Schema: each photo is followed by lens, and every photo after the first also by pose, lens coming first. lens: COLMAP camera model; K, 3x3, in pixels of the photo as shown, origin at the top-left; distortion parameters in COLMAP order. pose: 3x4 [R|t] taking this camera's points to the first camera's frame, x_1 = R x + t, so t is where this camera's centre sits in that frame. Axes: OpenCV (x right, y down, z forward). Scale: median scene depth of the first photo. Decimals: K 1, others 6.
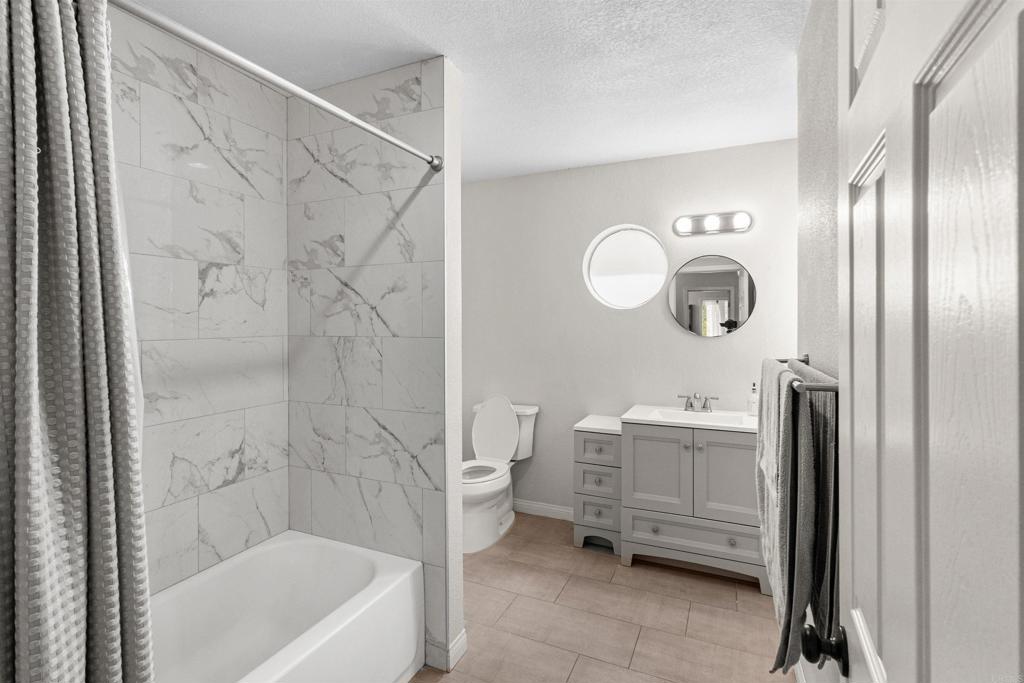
lens RADIAL K [[510.5, 0, 509.0], [0, 510.5, 336.5], [0, 0, 1]] dist [-0.003738, 0.011344]
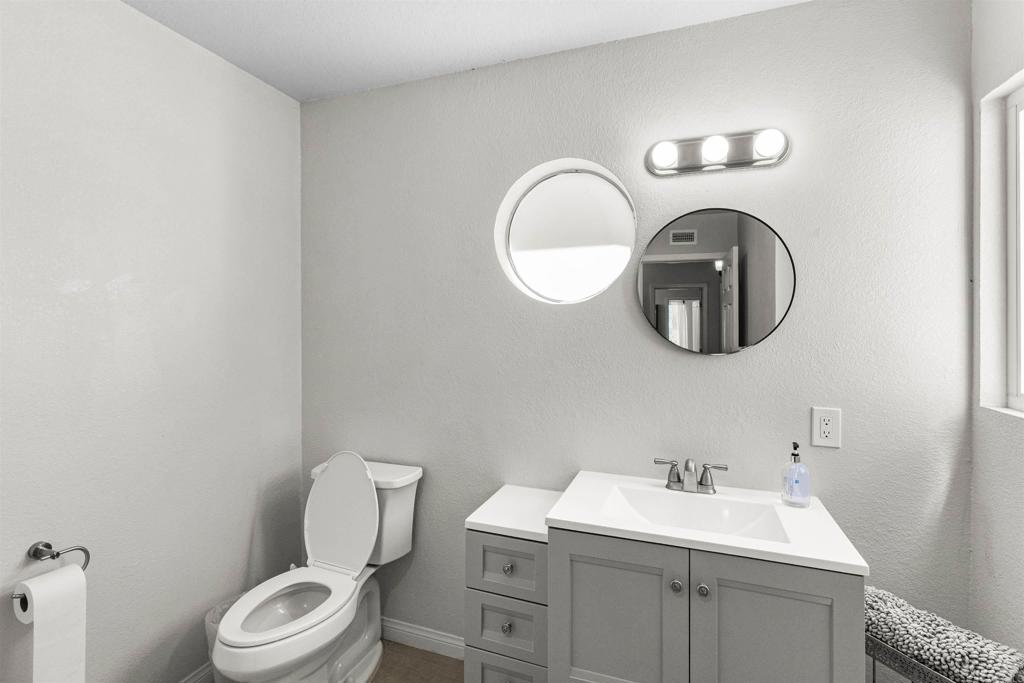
lens RADIAL K [[510.5, 0, 509.0], [0, 510.5, 336.5], [0, 0, 1]] dist [-0.003738, 0.011344]
pose [[0.997773, 0.001745, 0.066682, 0.130503], [-0.001673, 0.999998, -0.001134, -0.017376], [-0.066684, 0.001020, 0.997774, 0.438206]]
